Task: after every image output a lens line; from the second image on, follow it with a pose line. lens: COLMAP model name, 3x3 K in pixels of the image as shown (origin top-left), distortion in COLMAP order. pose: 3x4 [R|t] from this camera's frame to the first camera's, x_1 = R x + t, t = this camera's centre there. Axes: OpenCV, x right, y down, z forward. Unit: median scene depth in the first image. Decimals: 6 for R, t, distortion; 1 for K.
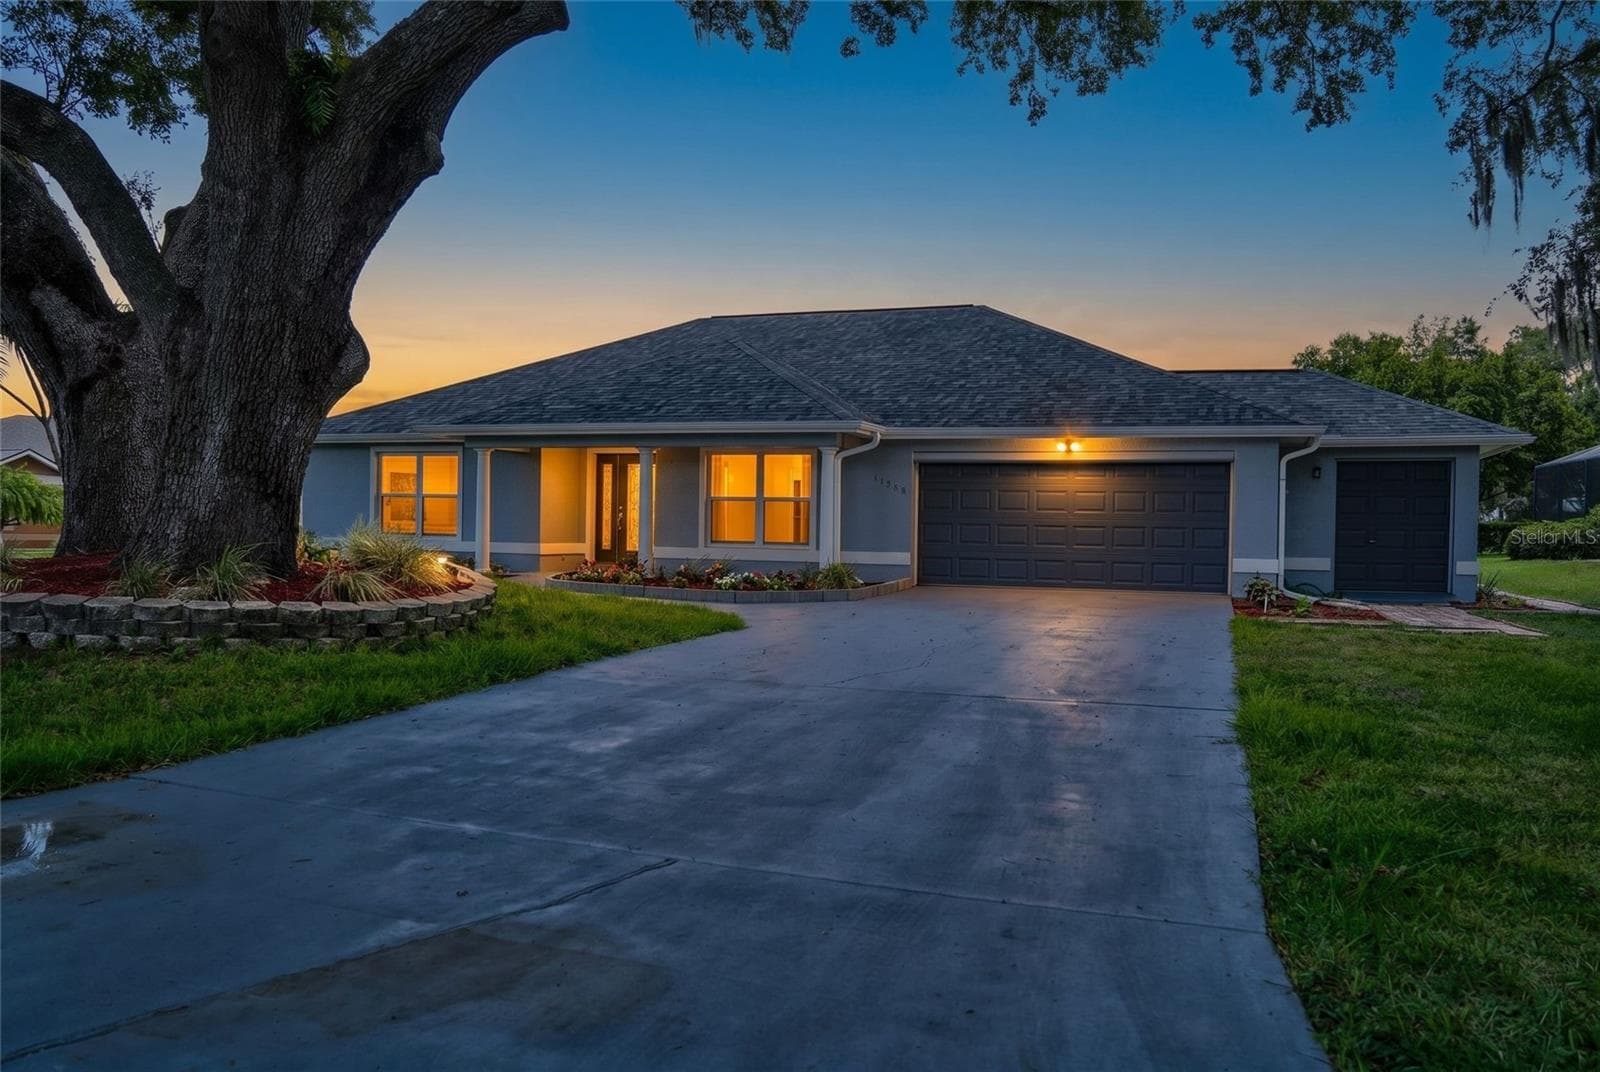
lens RADIAL K [[1122.0, 0, 906.1], [0, 1122.0, 544.2], [0, 0, 1]] dist [-0.072357, 0.002716]
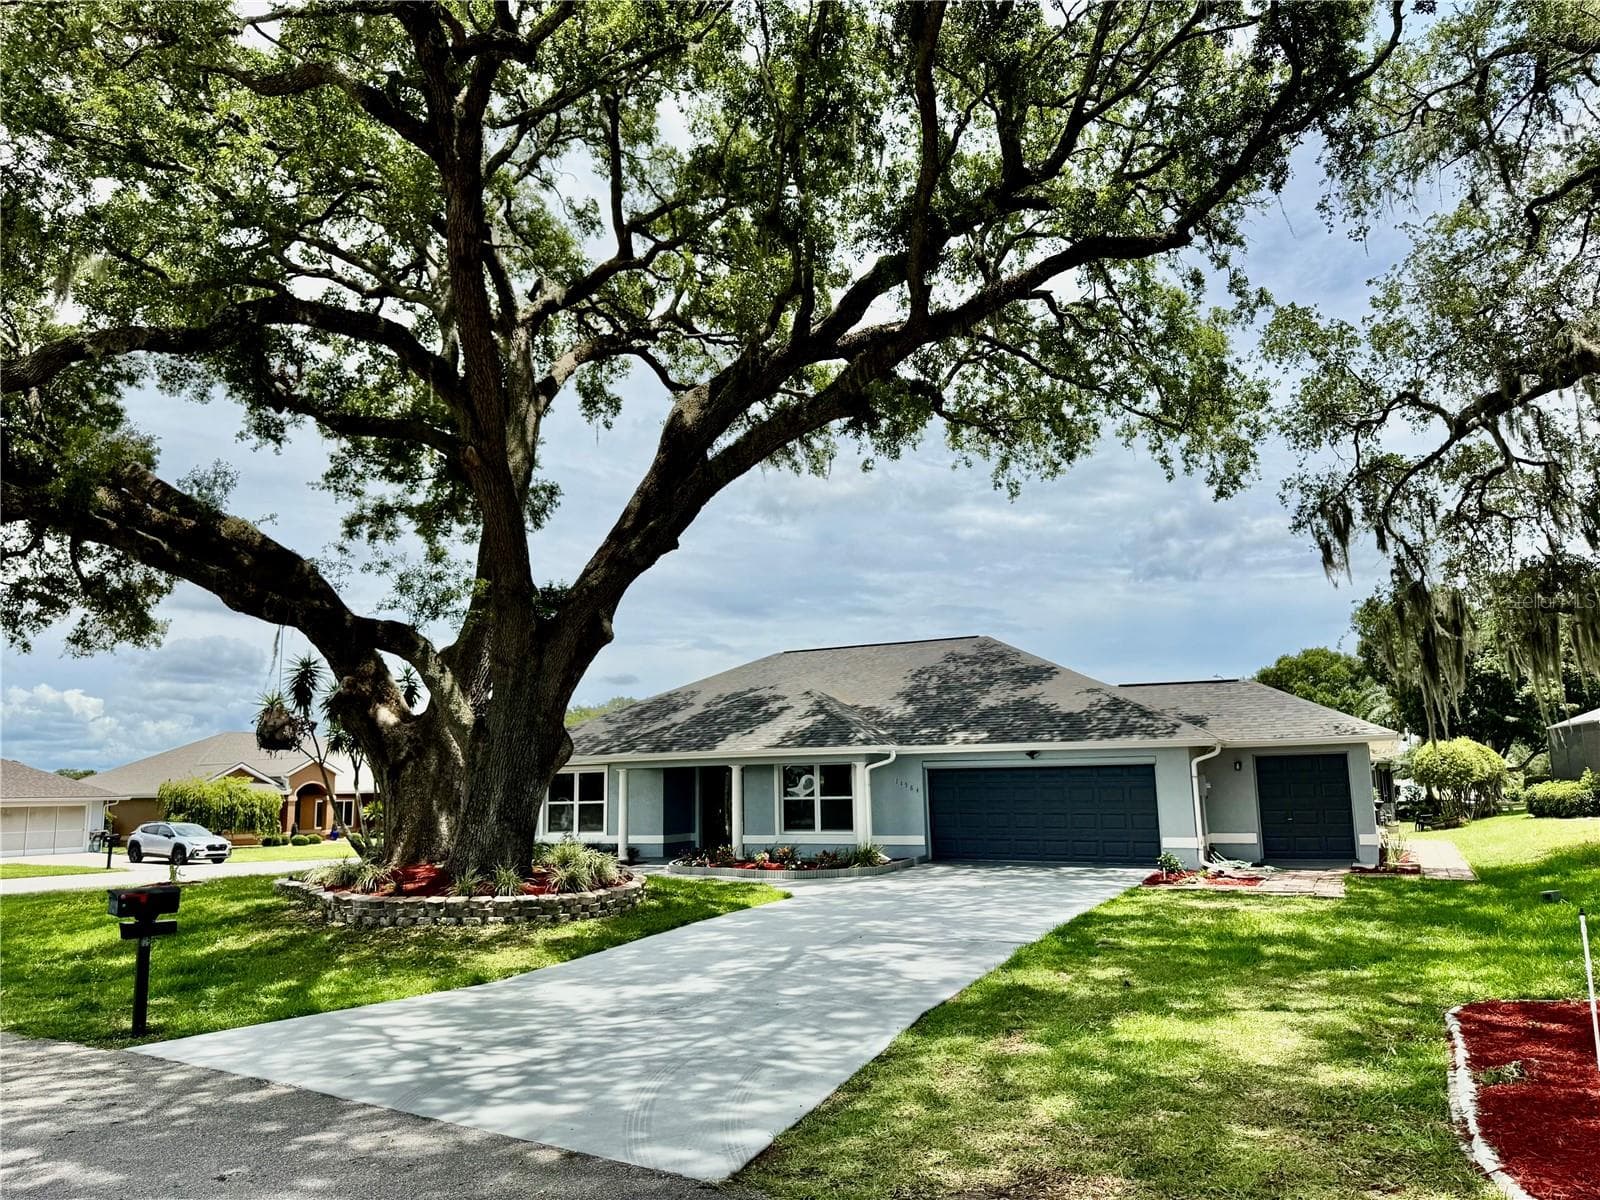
lens RADIAL K [[1146.9, 0, 804.1], [0, 1146.9, 595.8], [0, 0, 1]] dist [0.034722, -0.042924]
pose [[0.983437, -0.058700, -0.171482, 0.122442], [0.029279, 0.985128, -0.169306, -0.050211], [0.178870, 0.161481, 0.970530, -0.444239]]
